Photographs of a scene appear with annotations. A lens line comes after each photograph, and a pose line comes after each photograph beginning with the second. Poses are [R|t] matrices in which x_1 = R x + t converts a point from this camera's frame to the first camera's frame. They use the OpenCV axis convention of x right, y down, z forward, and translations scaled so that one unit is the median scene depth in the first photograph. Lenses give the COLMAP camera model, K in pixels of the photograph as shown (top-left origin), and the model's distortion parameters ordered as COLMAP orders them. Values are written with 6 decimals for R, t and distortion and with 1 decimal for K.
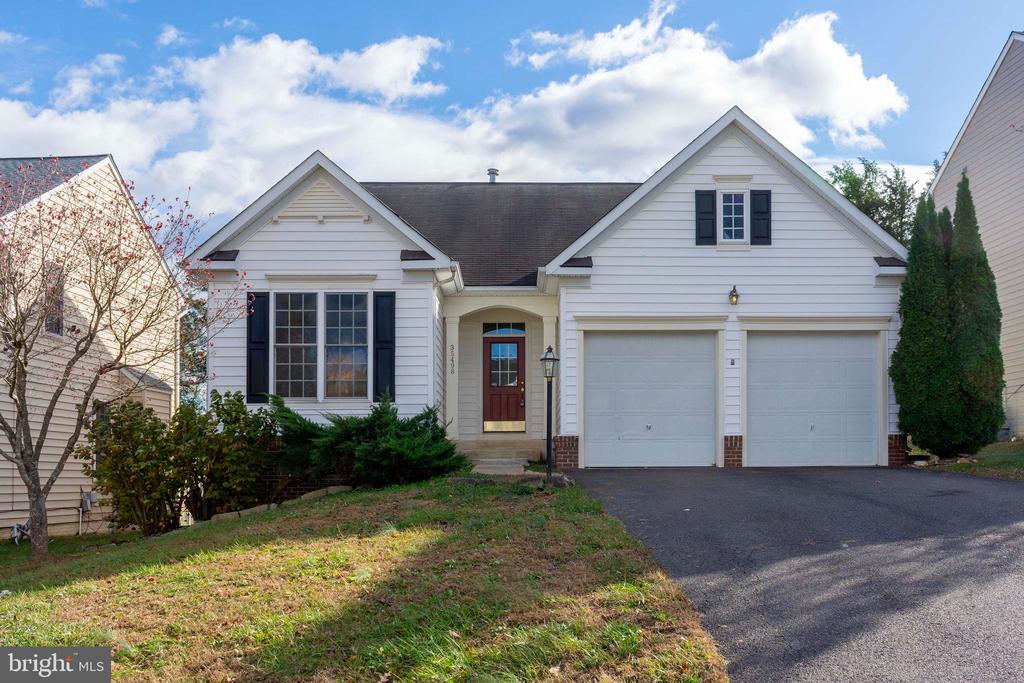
lens RADIAL K [[970.1, 0, 559.5], [0, 970.1, 455.1], [0, 0, 1]] dist [-0.002973, -0.010241]
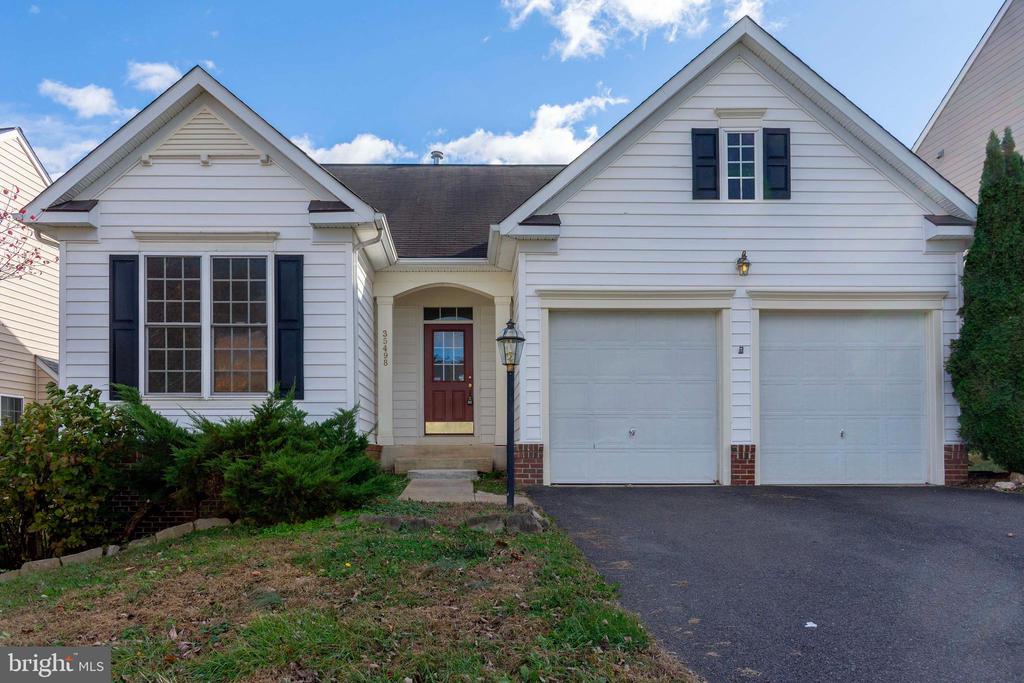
lens RADIAL K [[794.9, 0, 468.2], [0, 794.9, 432.4], [0, 0, 1]] dist [0.002517, 0.003753]
pose [[0.999820, 0.003566, -0.018624, -0.026788], [-0.003901, 0.999831, -0.017982, -0.017815], [0.018557, 0.018052, 0.999665, 0.365008]]
